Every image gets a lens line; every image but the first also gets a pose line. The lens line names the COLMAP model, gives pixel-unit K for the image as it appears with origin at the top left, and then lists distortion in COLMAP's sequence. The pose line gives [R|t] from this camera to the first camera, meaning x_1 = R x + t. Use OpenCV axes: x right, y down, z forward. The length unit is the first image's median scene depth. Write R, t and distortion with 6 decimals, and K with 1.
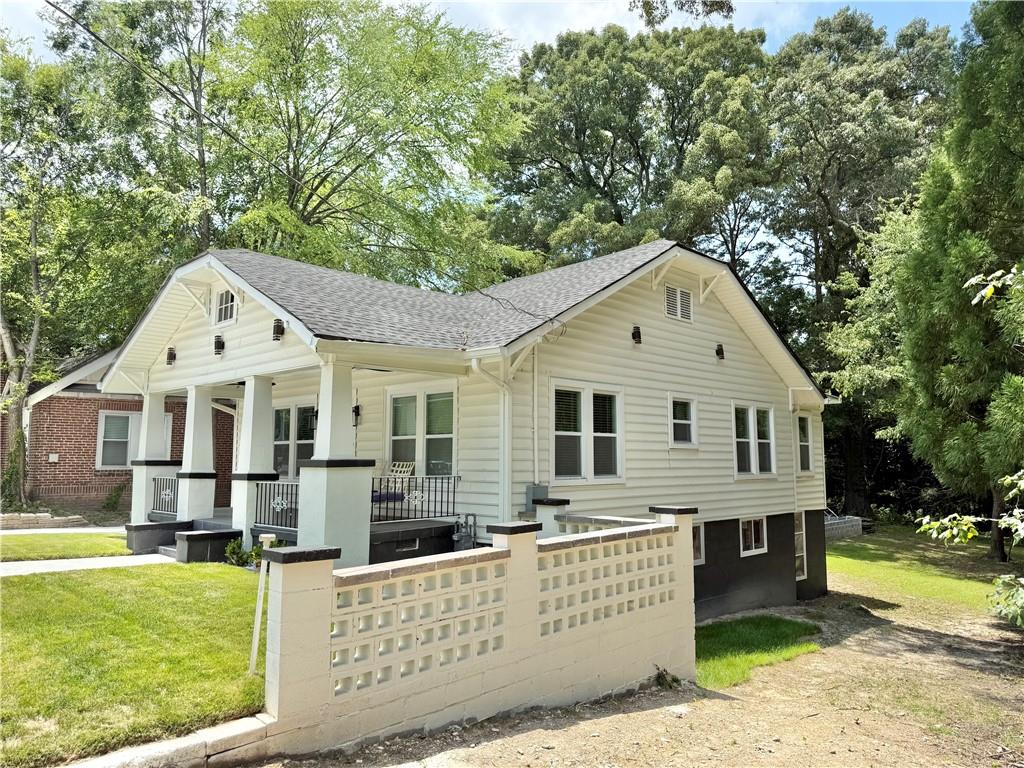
lens RADIAL K [[717.9, 0, 511.9], [0, 717.9, 385.9], [0, 0, 1]] dist [0.107335, -0.153947]
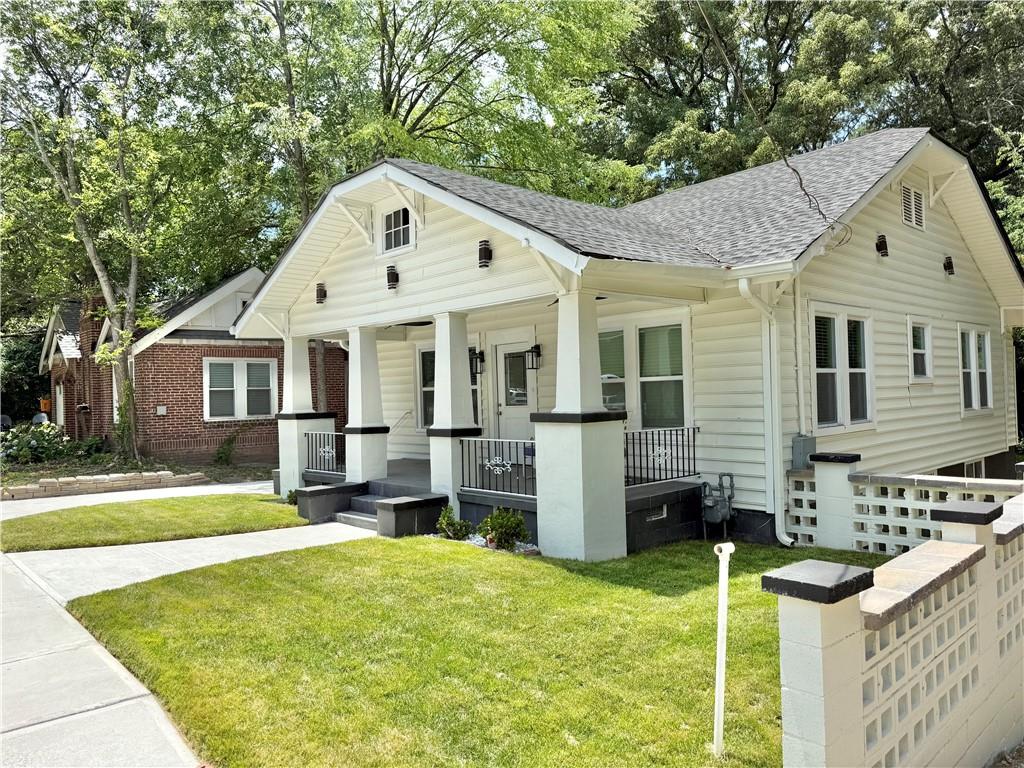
lens RADIAL K [[725.9, 0, 511.3], [0, 725.9, 388.8], [0, 0, 1]] dist [0.060662, -0.079005]
pose [[0.998271, -0.027957, -0.051708, -0.197021], [0.032638, 0.995223, 0.092015, -0.000503], [0.048888, -0.093543, 0.994414, 0.140433]]
